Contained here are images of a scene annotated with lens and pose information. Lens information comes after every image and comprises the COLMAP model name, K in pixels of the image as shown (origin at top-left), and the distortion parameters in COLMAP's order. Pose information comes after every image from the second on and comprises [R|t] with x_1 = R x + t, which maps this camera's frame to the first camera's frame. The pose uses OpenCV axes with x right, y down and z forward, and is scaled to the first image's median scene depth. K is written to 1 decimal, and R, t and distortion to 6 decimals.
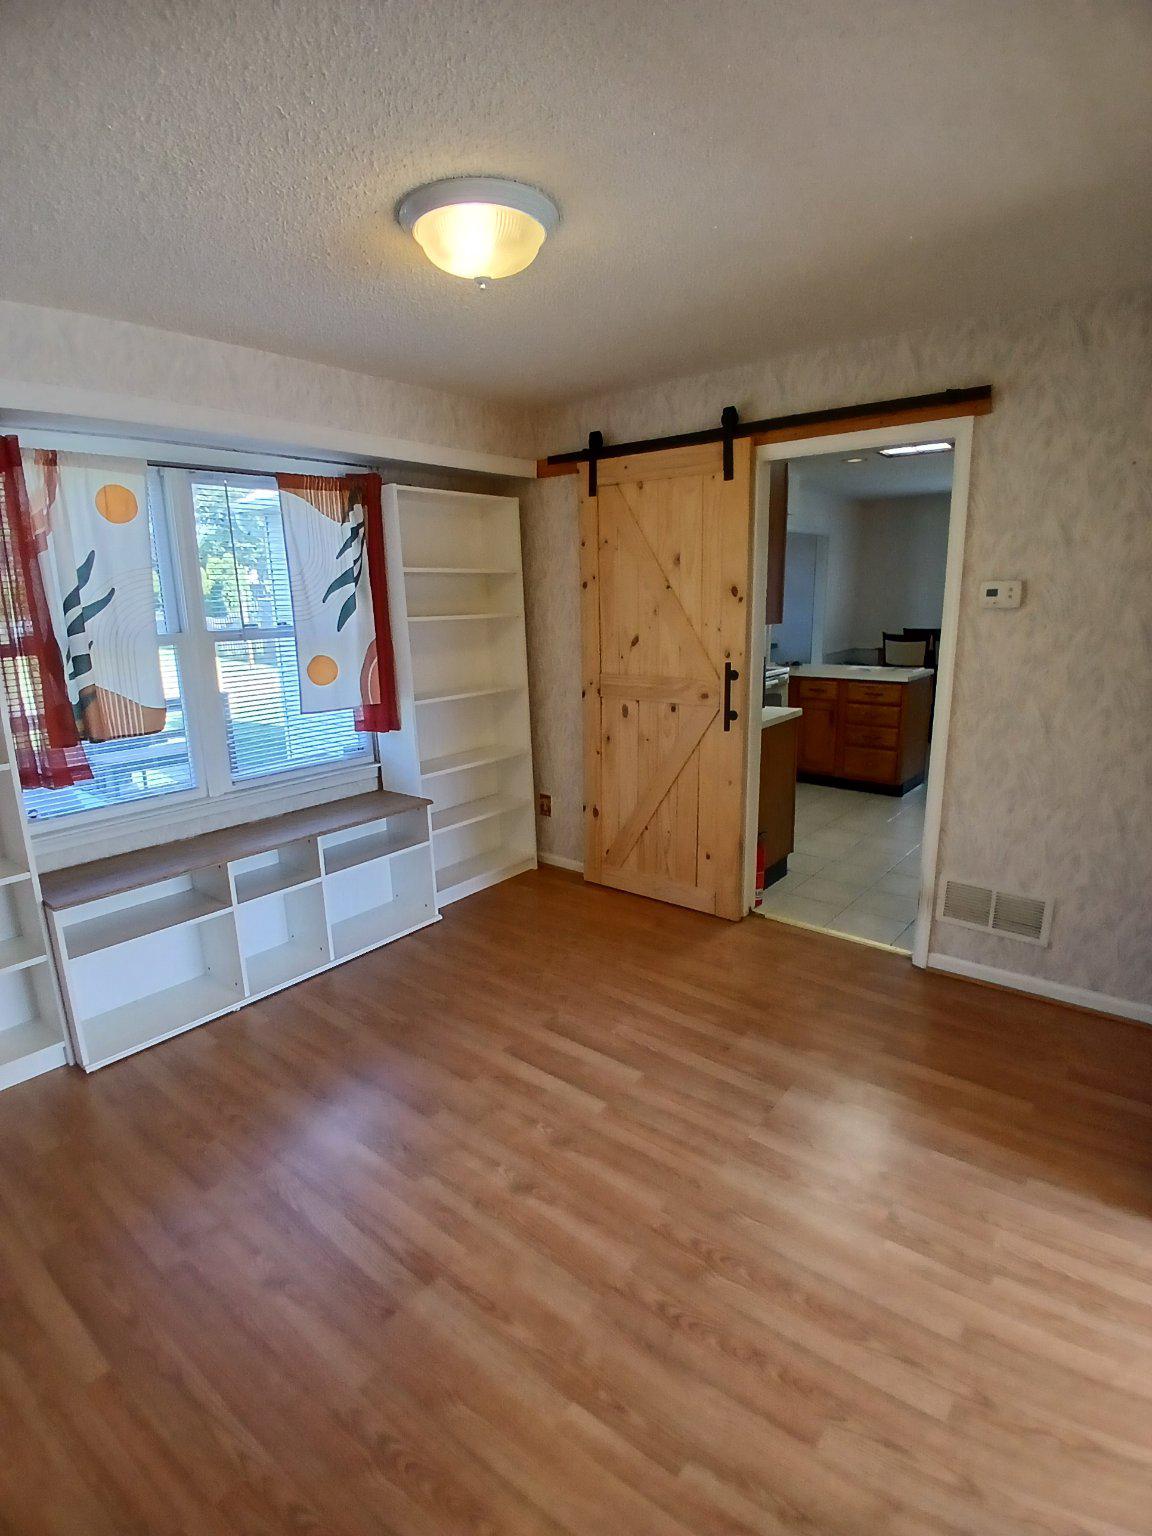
lens RADIAL K [[759.5, 0, 576.0], [0, 759.5, 768.0], [0, 0, 1]] dist [0.013684, -0.045139]
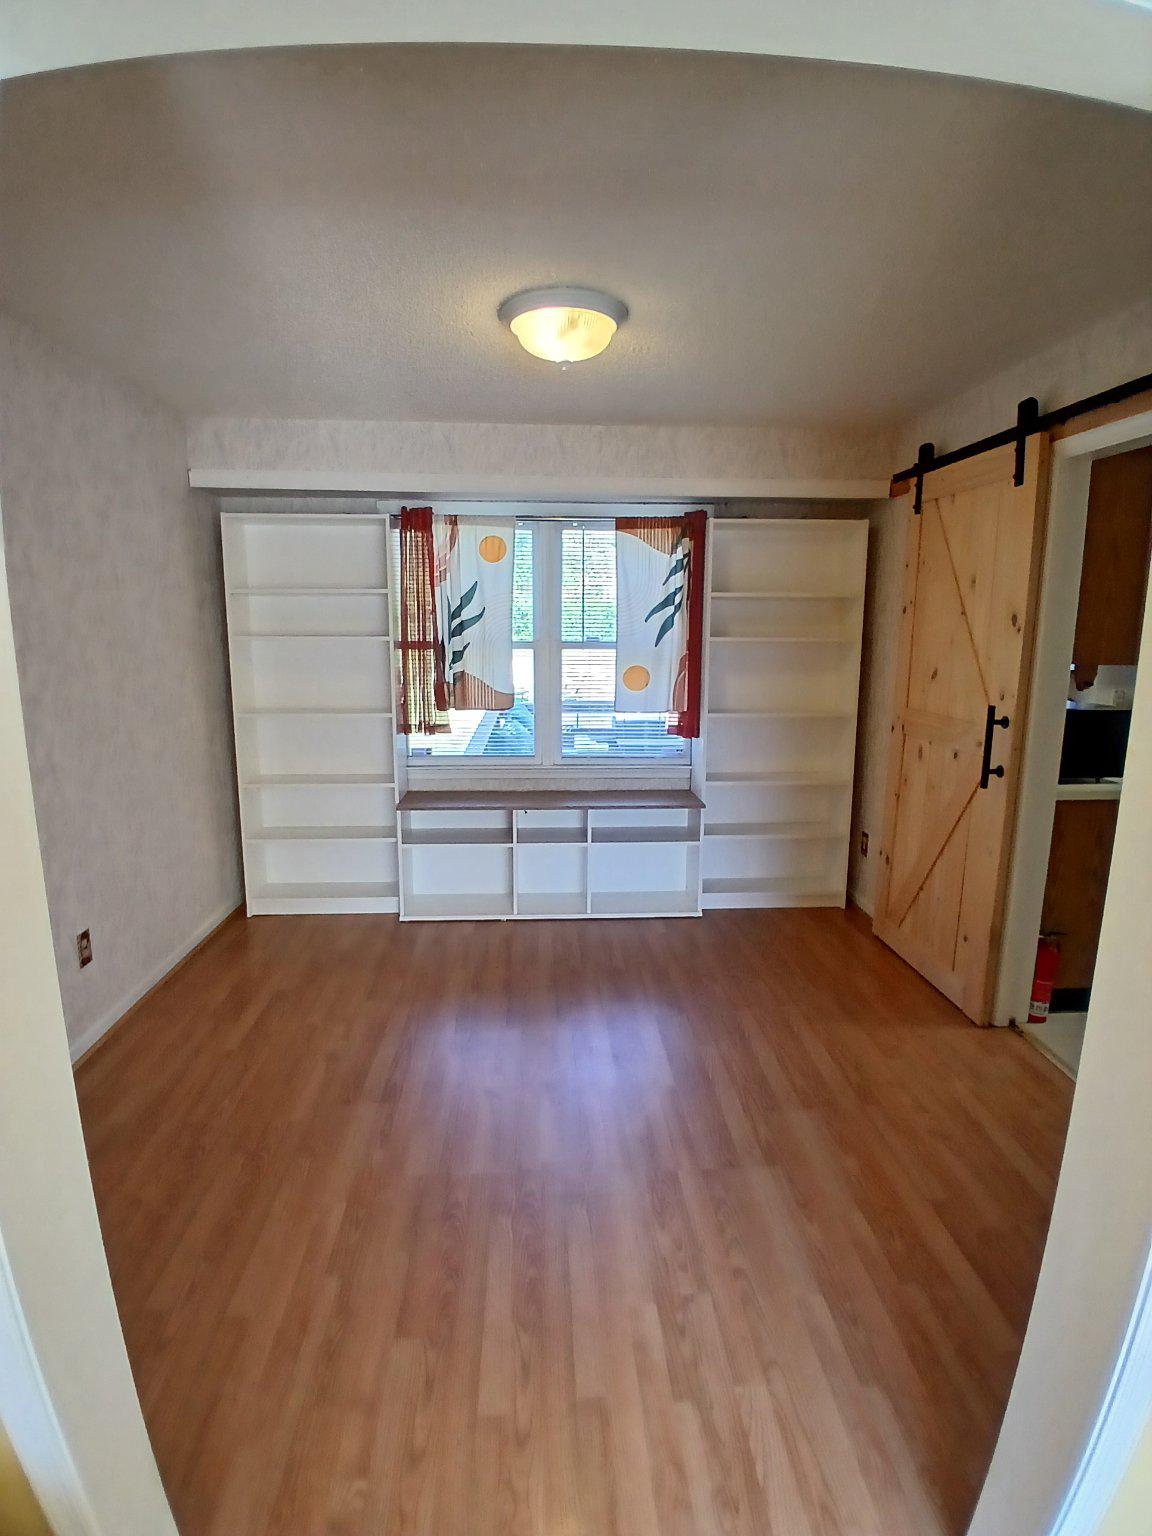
lens RADIAL K [[759.5, 0, 576.0], [0, 759.5, 768.0], [0, 0, 1]] dist [0.013684, -0.045139]
pose [[0.679280, 0.161526, -0.715882, 0.517030], [-0.183786, 0.981835, 0.047144, -0.029866], [0.710493, 0.099545, 0.696628, 0.121351]]
